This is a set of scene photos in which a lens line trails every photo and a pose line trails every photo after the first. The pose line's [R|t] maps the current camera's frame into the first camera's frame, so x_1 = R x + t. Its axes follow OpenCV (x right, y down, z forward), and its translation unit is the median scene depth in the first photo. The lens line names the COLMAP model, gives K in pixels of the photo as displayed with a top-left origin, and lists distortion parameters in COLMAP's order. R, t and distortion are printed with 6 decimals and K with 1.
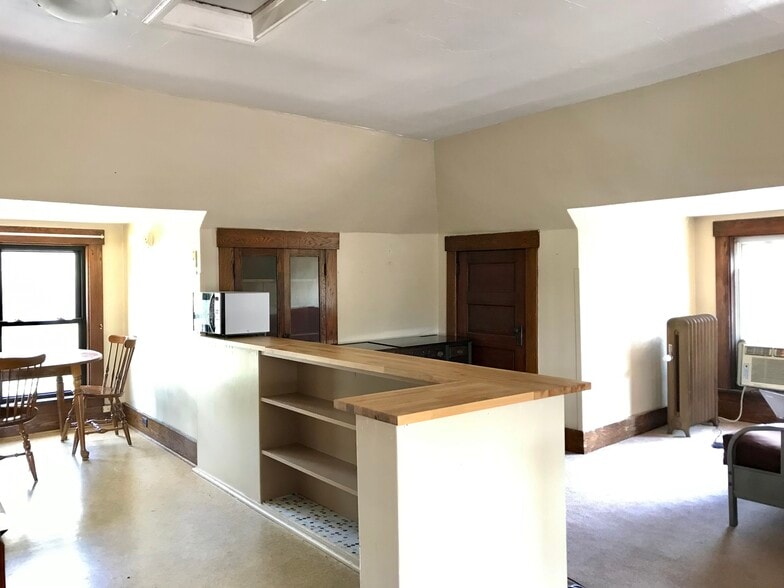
lens RADIAL K [[632.3, 0, 392.0], [0, 632.3, 294.0], [0, 0, 1]] dist [0.002880, 0.001471]
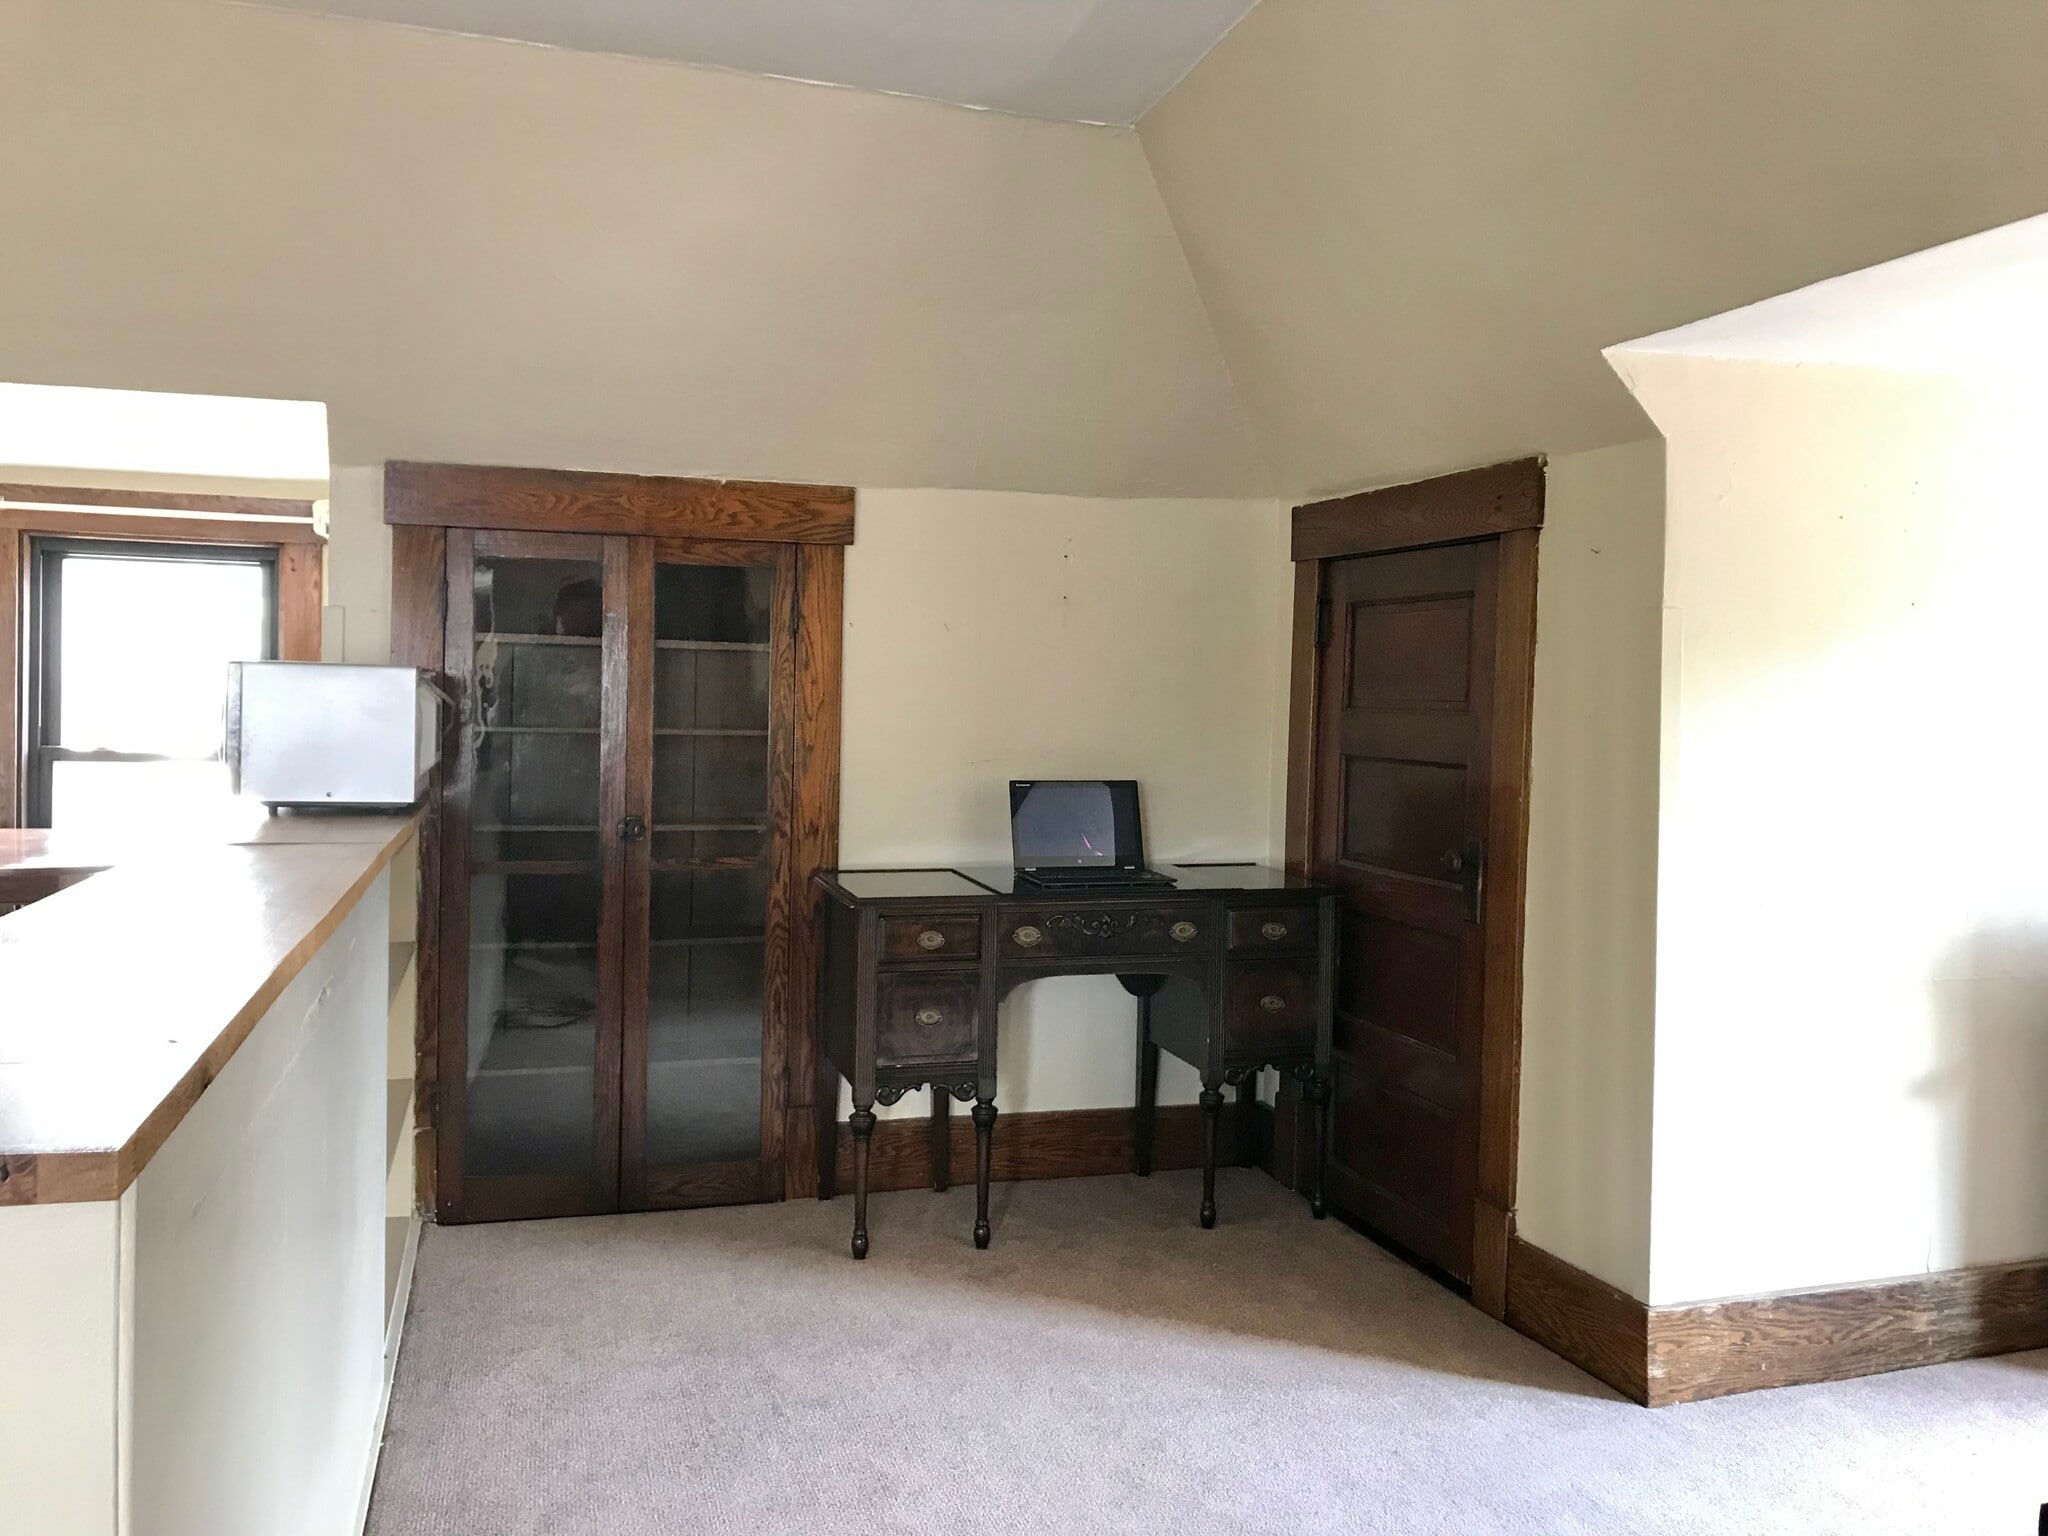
lens RADIAL K [[1695.5, 0, 1024.0], [0, 1695.5, 768.0], [0, 0, 1]] dist [0.008096, 0.004415]
pose [[0.927932, 0.044175, -0.370122, 0.284569], [-0.040476, 0.999023, 0.017759, 0.015140], [0.370545, -0.001498, 0.928813, 0.304701]]
